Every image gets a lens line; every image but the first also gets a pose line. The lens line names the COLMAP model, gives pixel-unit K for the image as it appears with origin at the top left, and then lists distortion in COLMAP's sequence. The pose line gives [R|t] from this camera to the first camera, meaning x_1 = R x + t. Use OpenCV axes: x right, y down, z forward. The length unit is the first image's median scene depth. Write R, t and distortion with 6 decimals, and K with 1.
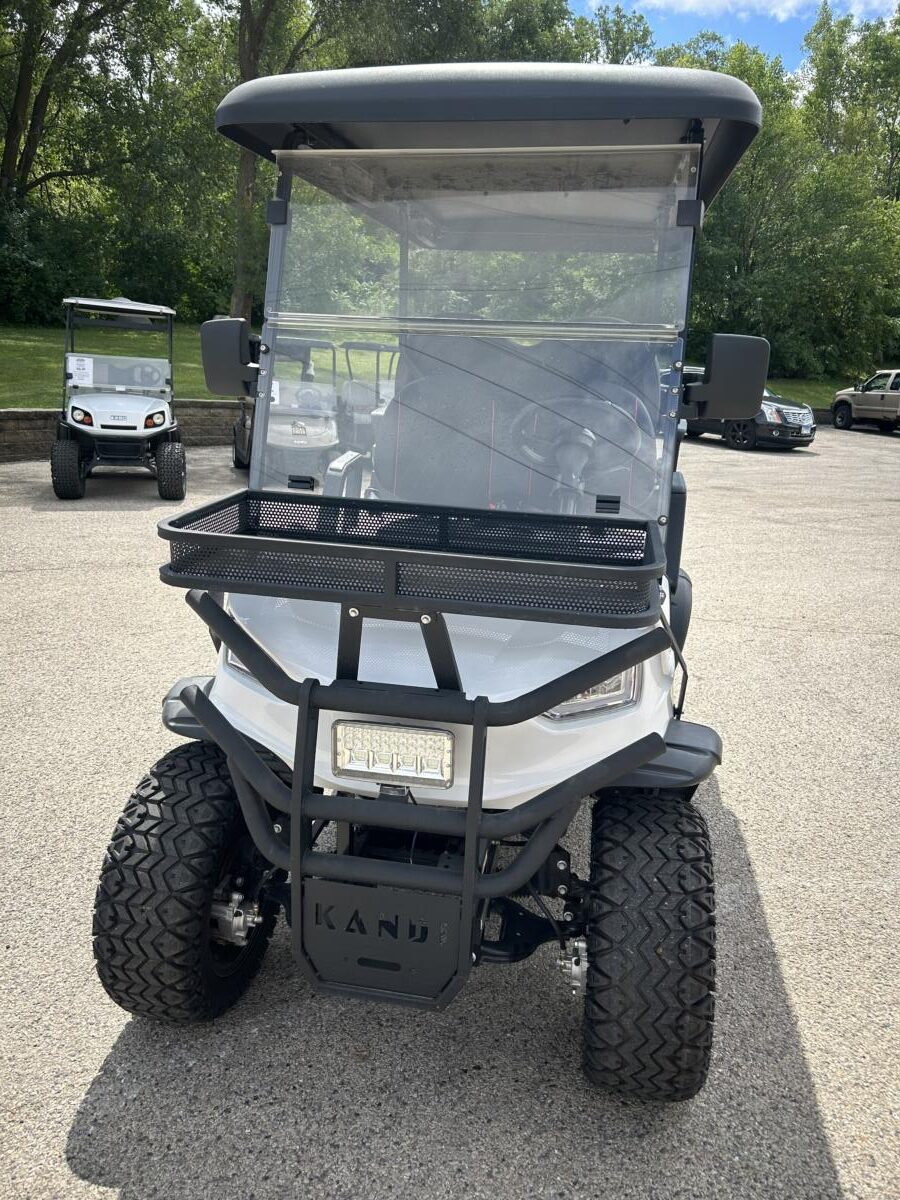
lens RADIAL K [[904.4, 0, 444.0], [0, 904.4, 600.9], [0, 0, 1]] dist [0.055235, -0.063846]
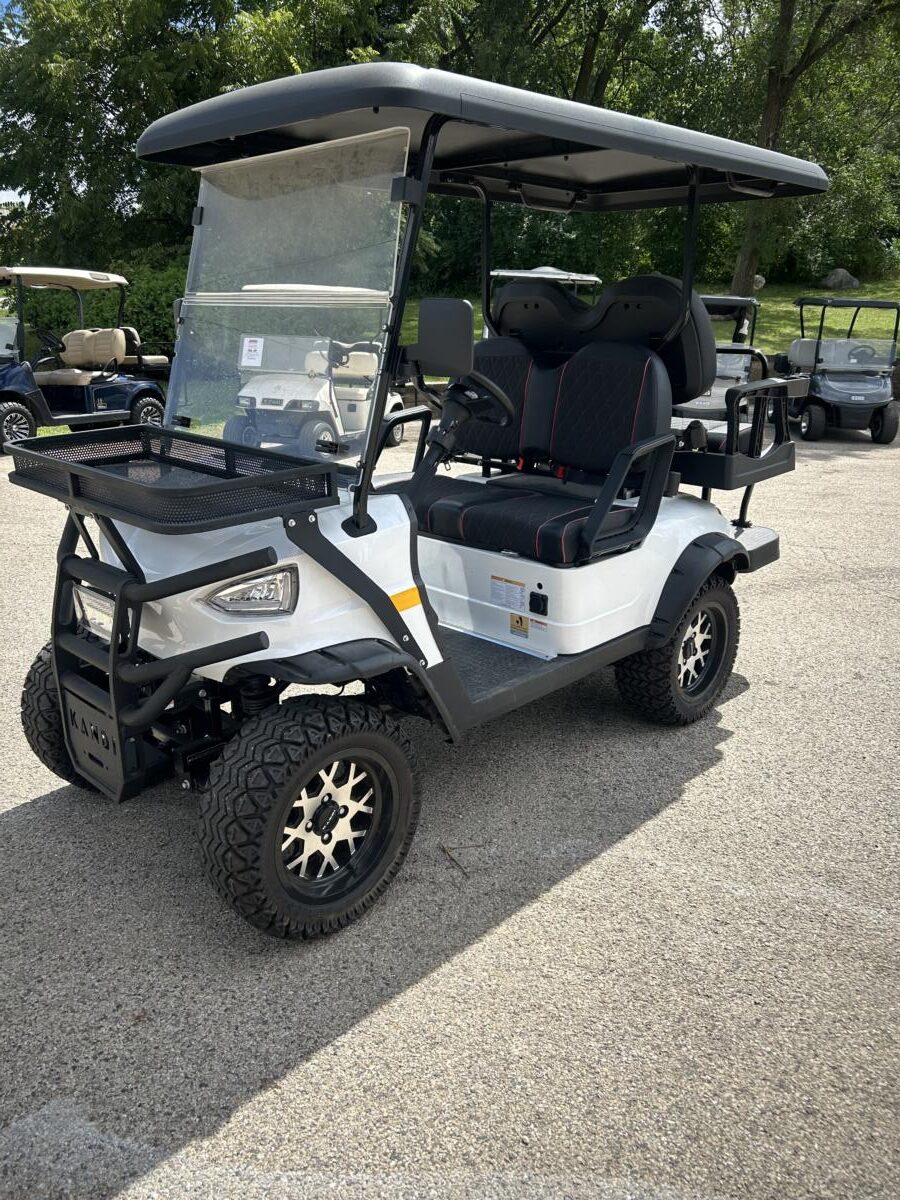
lens RADIAL K [[904.4, 0, 444.0], [0, 904.4, 600.9], [0, 0, 1]] dist [0.055235, -0.063846]
pose [[0.832446, 0.141293, -0.535789, 0.803147], [-0.120002, 0.989965, 0.074618, -0.012507], [0.540956, 0.002180, 0.841048, 0.072585]]
